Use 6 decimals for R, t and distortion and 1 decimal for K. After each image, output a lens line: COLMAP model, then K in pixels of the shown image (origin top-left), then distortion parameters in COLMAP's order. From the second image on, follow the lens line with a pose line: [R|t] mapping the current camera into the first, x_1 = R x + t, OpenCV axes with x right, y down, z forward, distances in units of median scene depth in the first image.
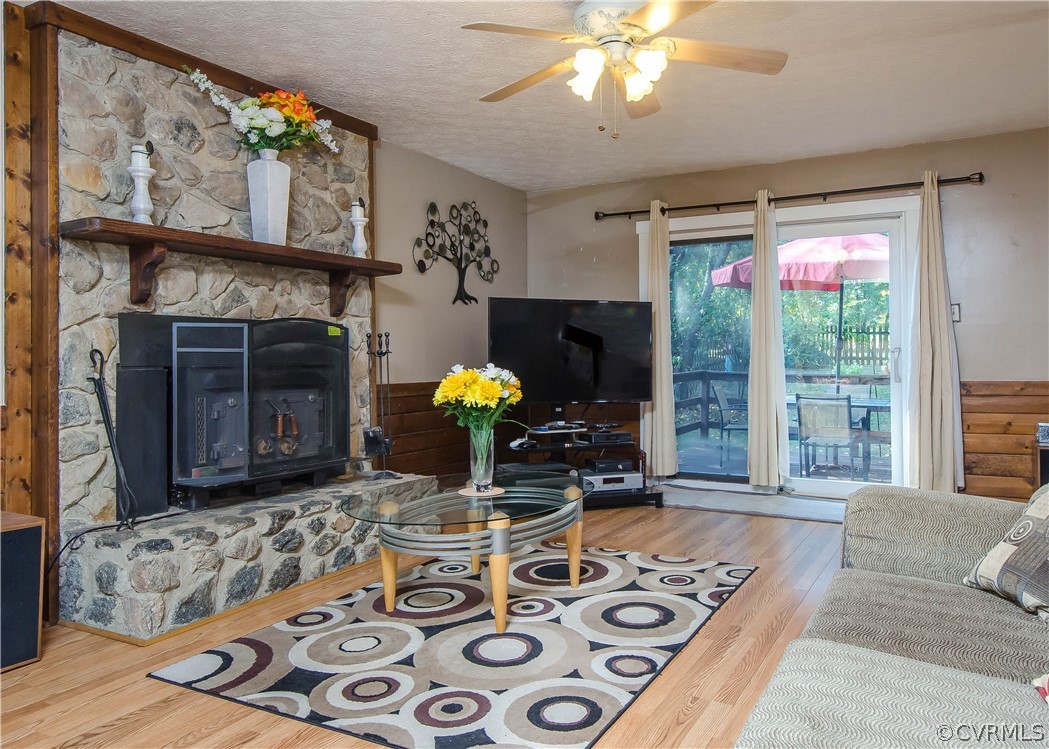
lens RADIAL K [[767.8, 0, 524.3], [0, 767.8, 354.2], [0, 0, 1]] dist [0.005193, 0.001678]
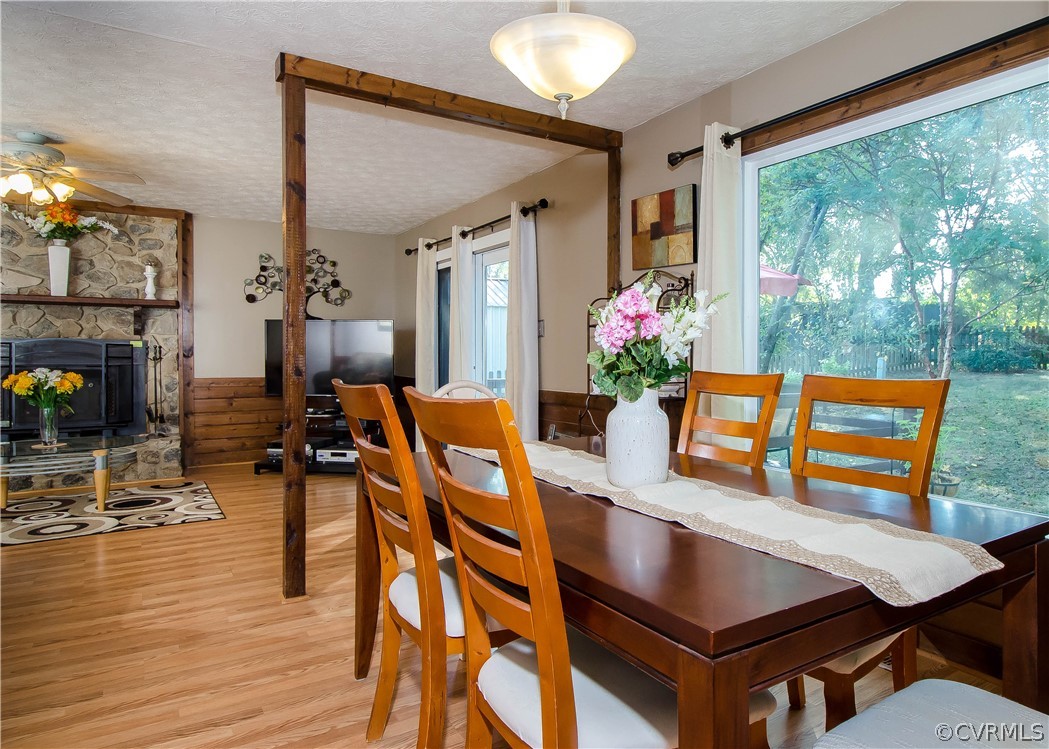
lens RADIAL K [[658.0, 0, 553.2], [0, 658.0, 373.7], [0, 0, 1]] dist [-0.001269, -0.002777]
pose [[0.885195, 0.025381, -0.464527, 1.105843], [-0.008314, 0.999214, 0.038752, -0.028424], [0.465145, -0.030441, 0.884711, 0.178328]]
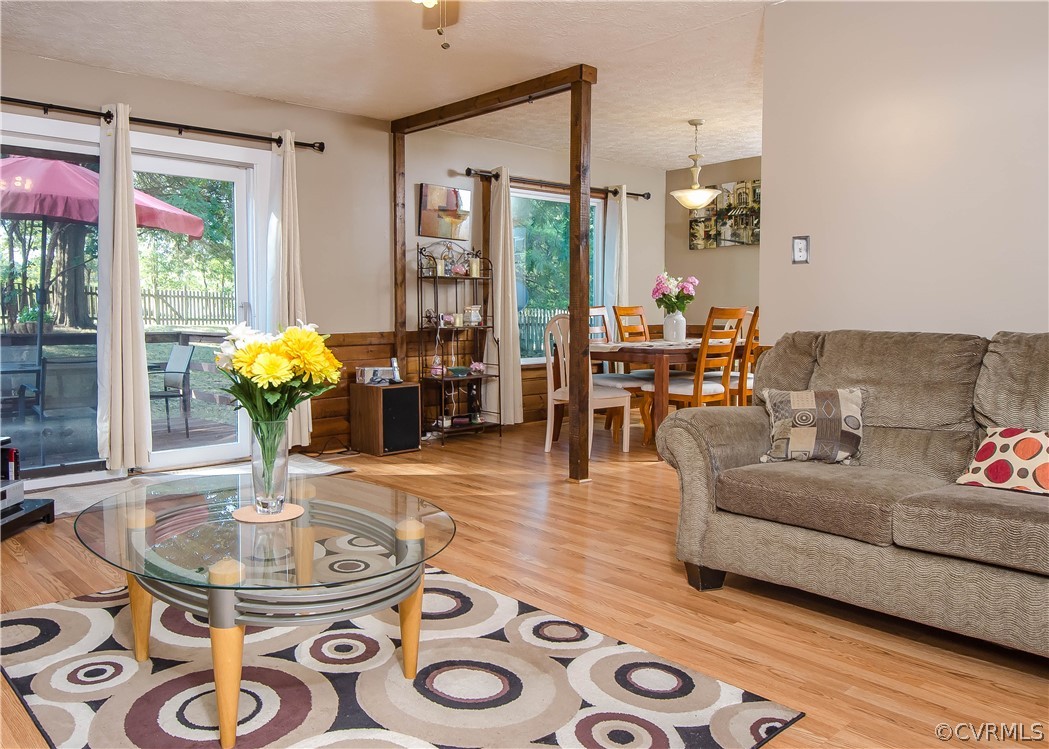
lens RADIAL K [[809.1, 0, 482.1], [0, 809.1, 374.3], [0, 0, 1]] dist [-0.001259, -0.001946]
pose [[0.321756, -0.070082, 0.944225, -0.462140], [-0.007377, 0.997041, 0.076516, 0.002096], [-0.946794, -0.031585, 0.320287, 0.430108]]
